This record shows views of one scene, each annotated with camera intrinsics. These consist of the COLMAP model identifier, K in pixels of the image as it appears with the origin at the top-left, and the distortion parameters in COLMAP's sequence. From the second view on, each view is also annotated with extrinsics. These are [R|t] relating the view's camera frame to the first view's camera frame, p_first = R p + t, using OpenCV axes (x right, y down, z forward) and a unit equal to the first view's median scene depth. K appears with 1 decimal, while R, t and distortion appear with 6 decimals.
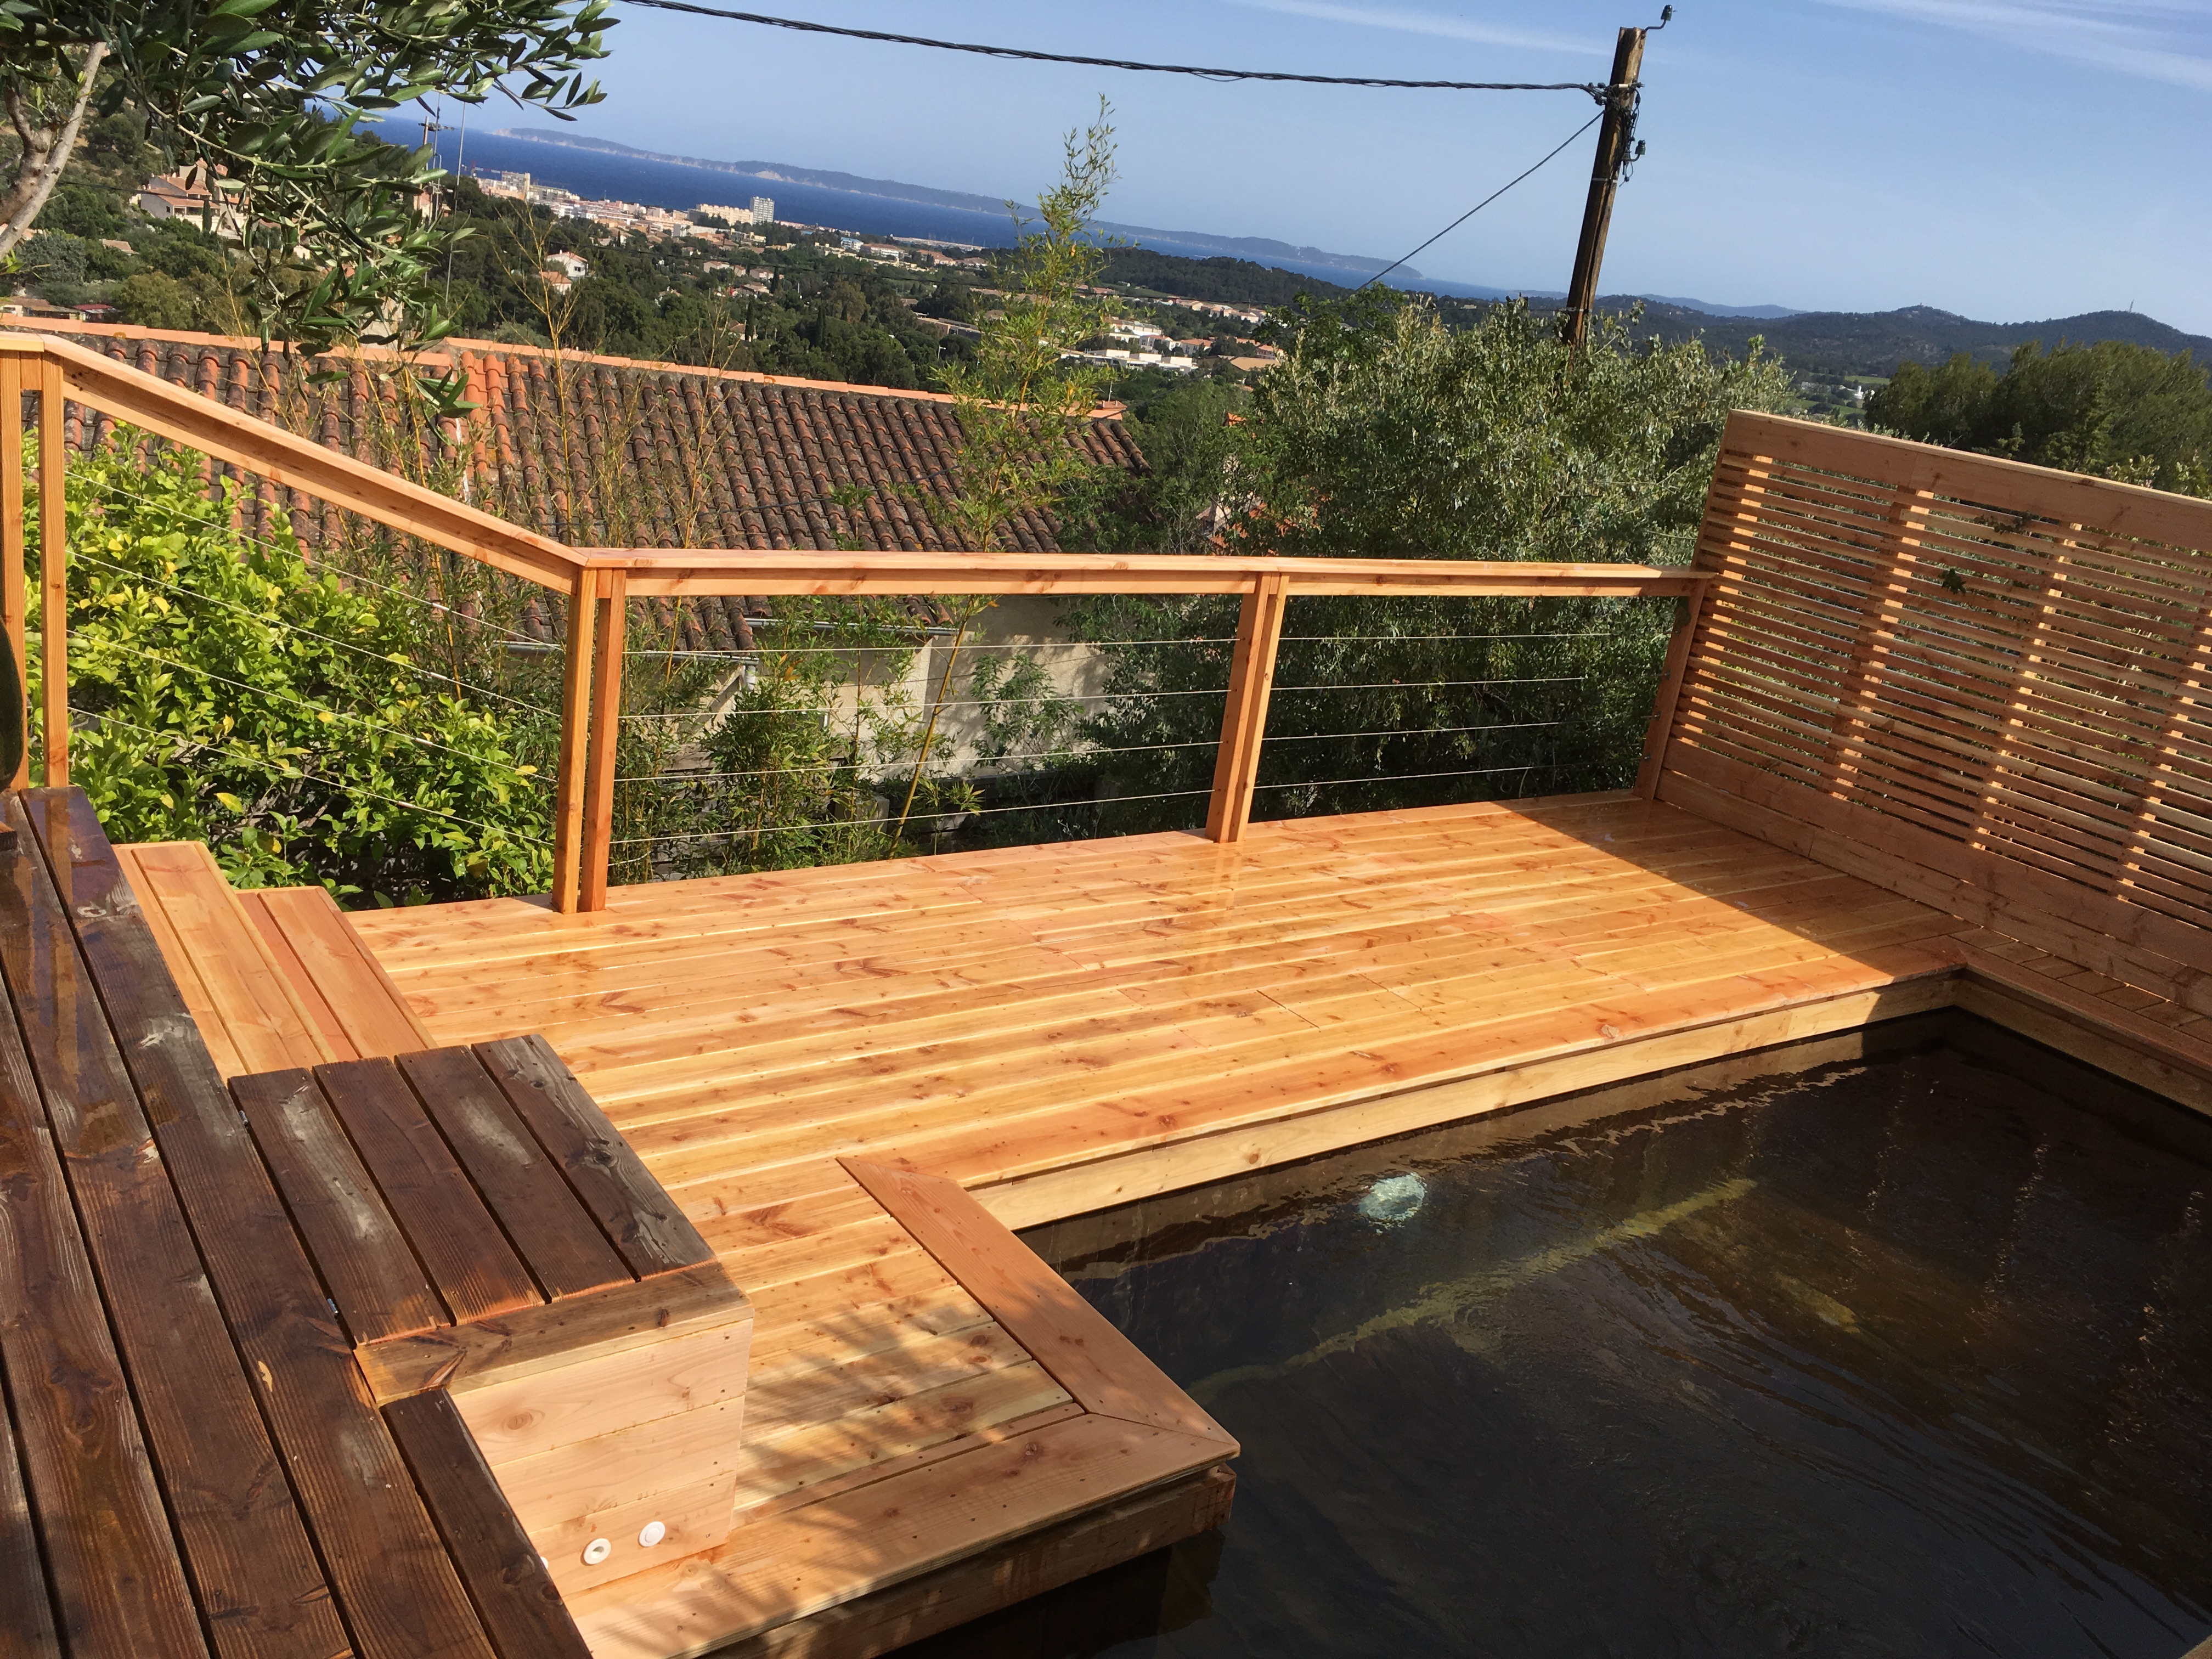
lens RADIAL K [[1874.9, 0, 1106.0], [0, 1874.9, 829.5], [0, 0, 1]] dist [0.046876, -0.004991]
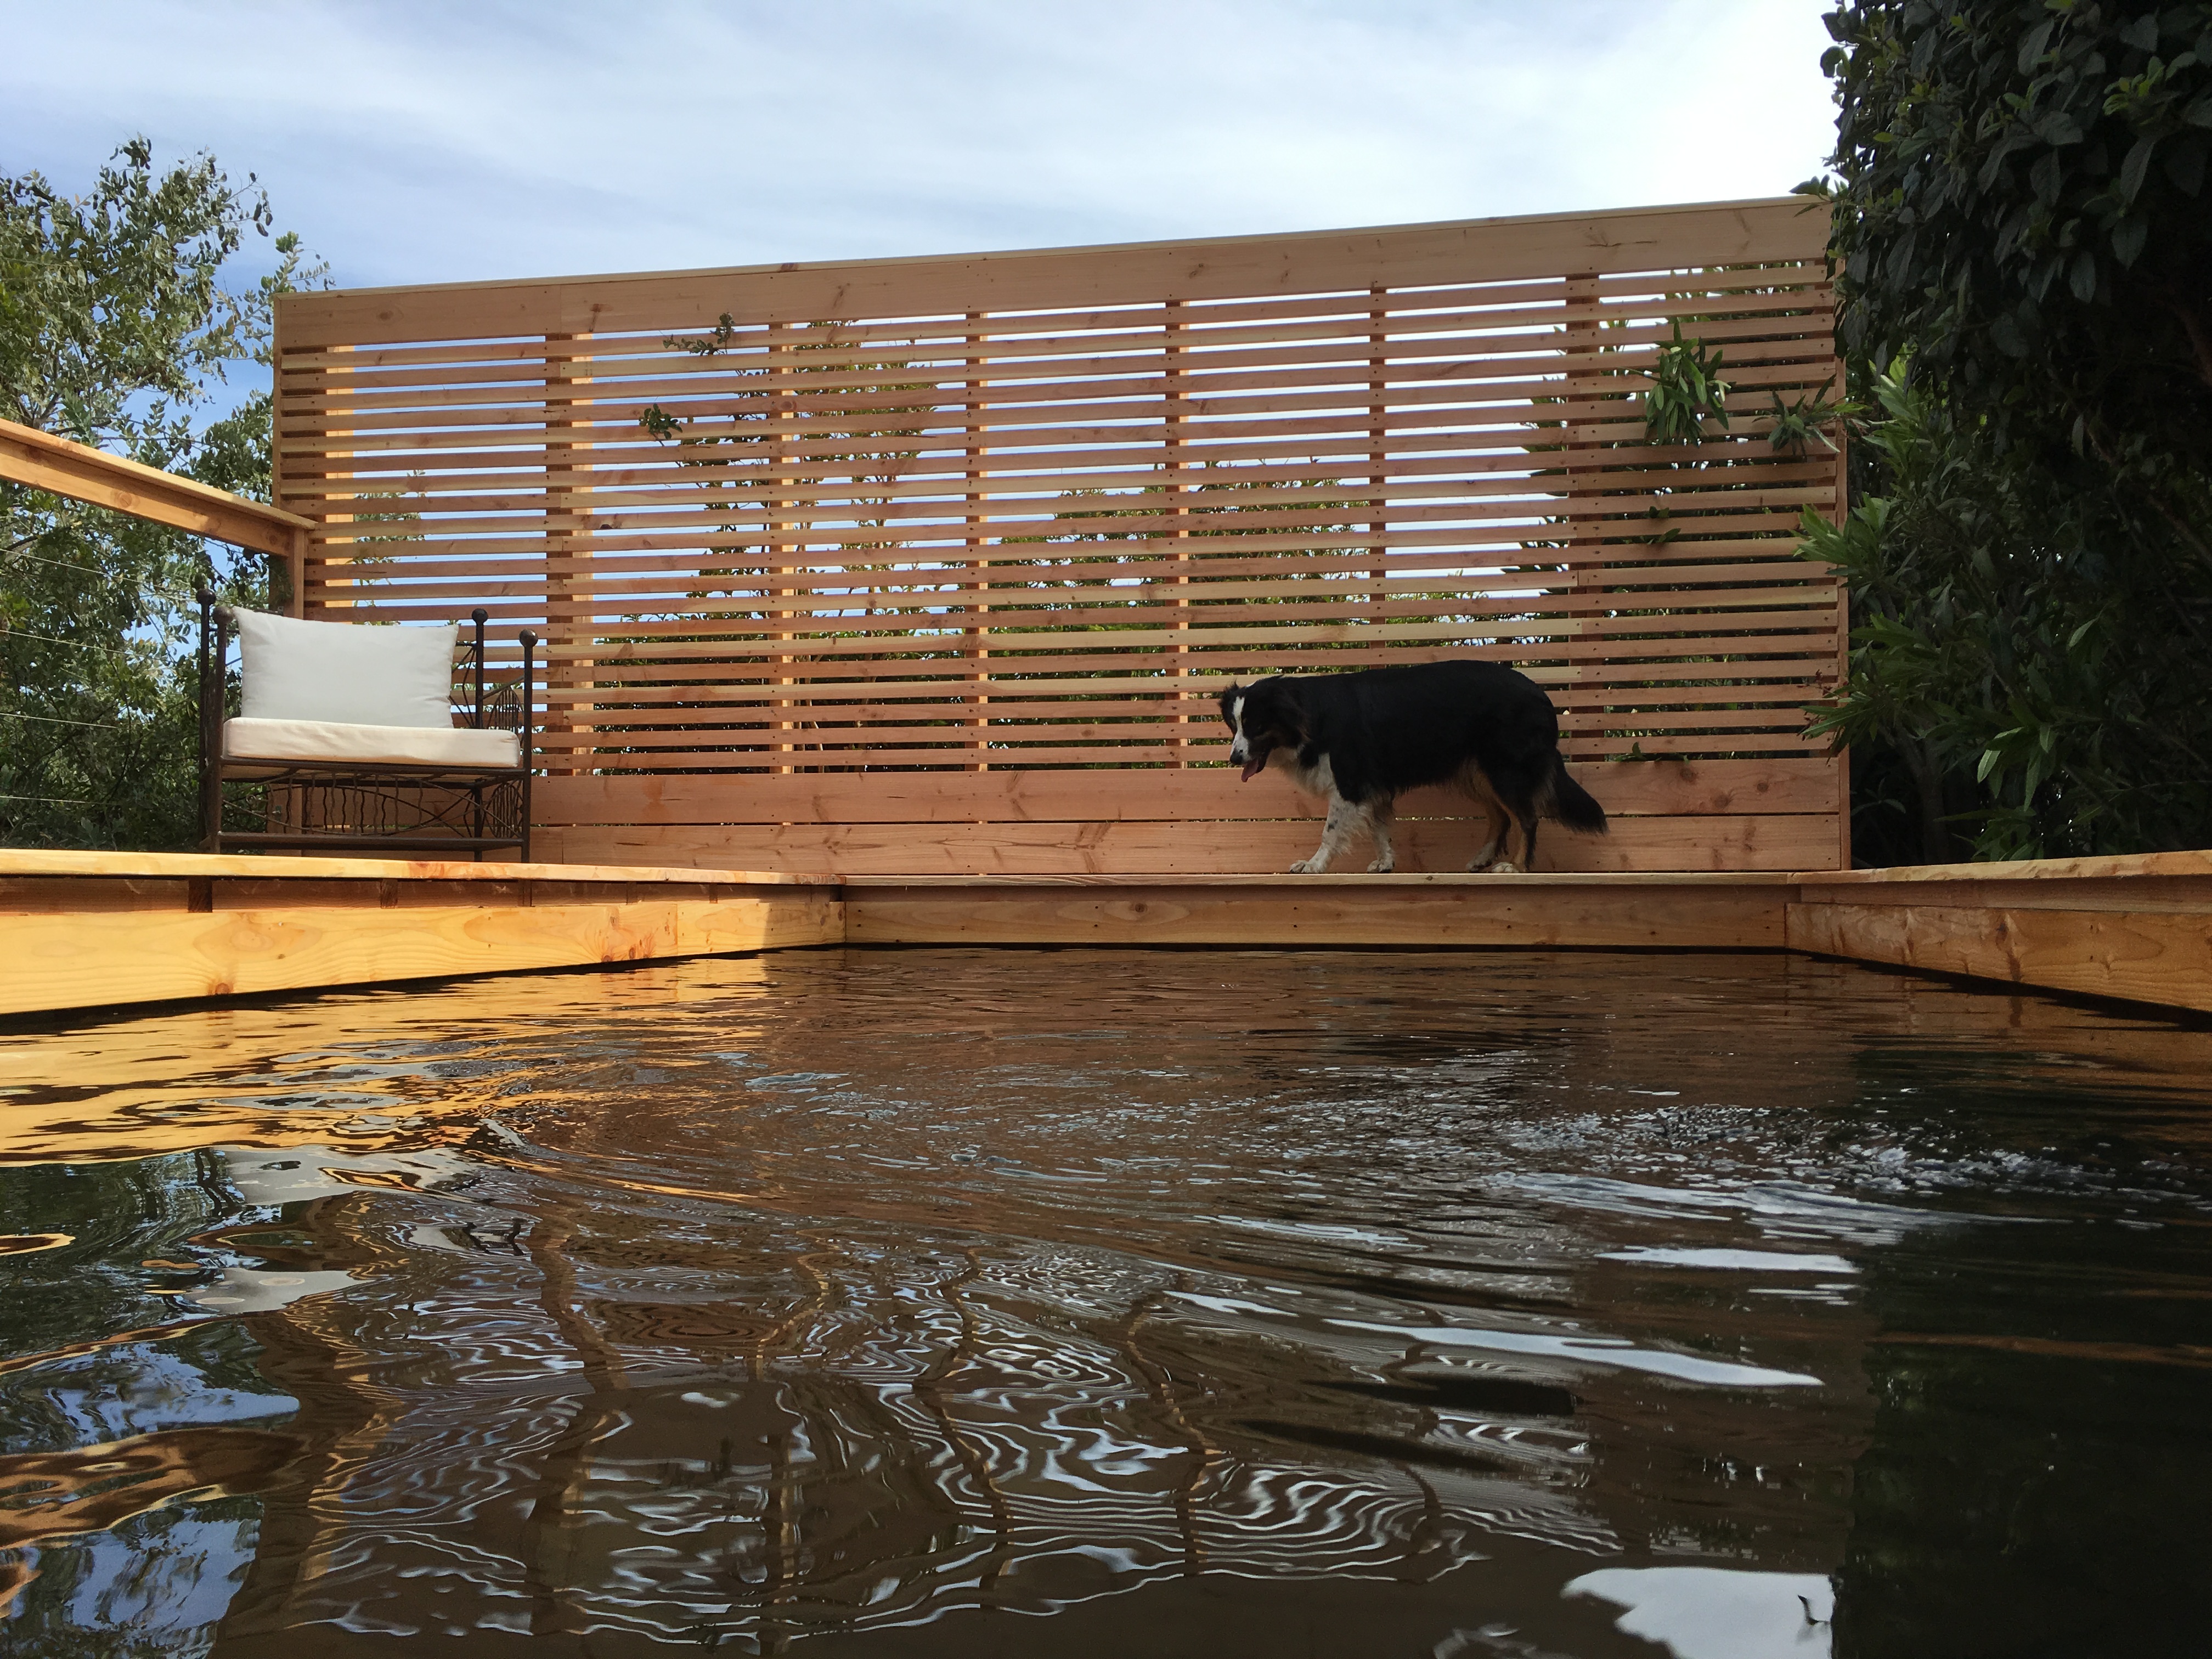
lens RADIAL K [[1905.8, 0, 1106.0], [0, 1905.8, 829.5], [0, 0, 1]] dist [0.057442, -0.006572]
pose [[0.715415, -0.119254, 0.688448, 0.048007], [0.309036, 0.937714, -0.158708, 0.204936], [-0.626641, 0.326297, 0.707708, 0.464542]]
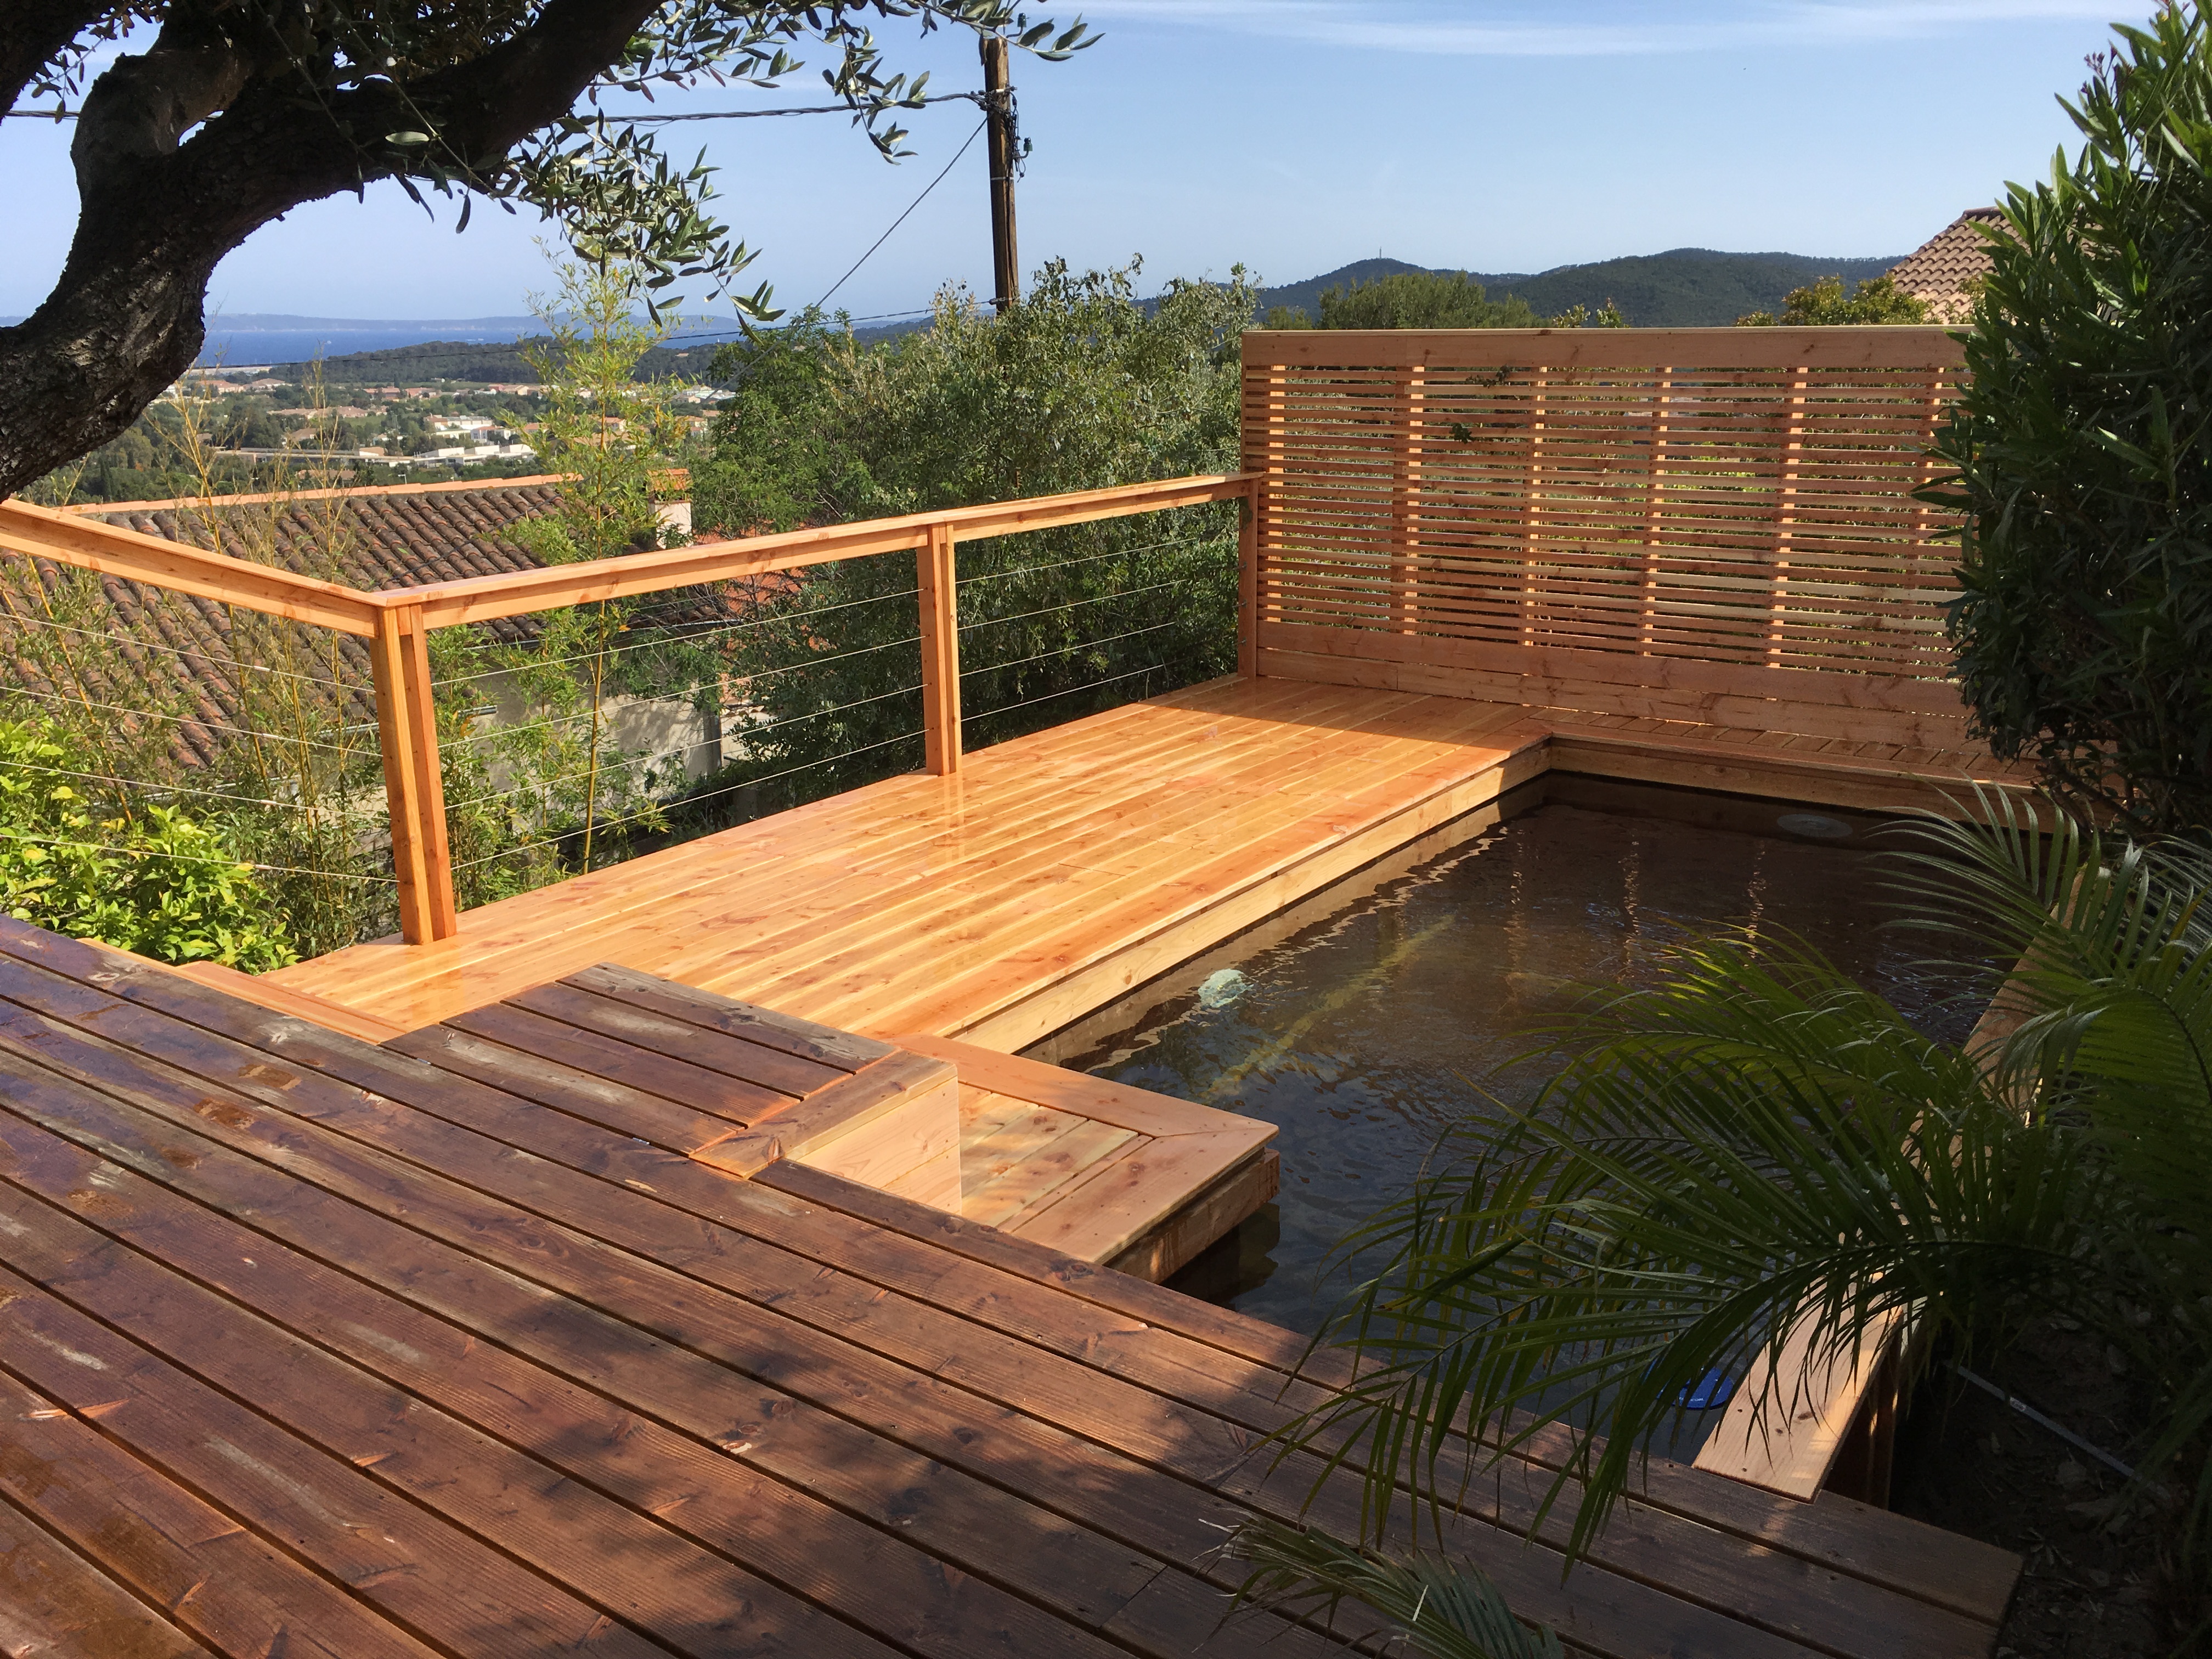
lens RADIAL K [[1882.9, 0, 1106.0], [0, 1882.9, 829.5], [0, 0, 1]] dist [0.057174, -0.077930]
pose [[0.930543, -0.233367, 0.282188, -0.180277], [0.239859, 0.970736, 0.011832, 0.050511], [-0.276692, 0.056676, 0.959286, -0.091063]]
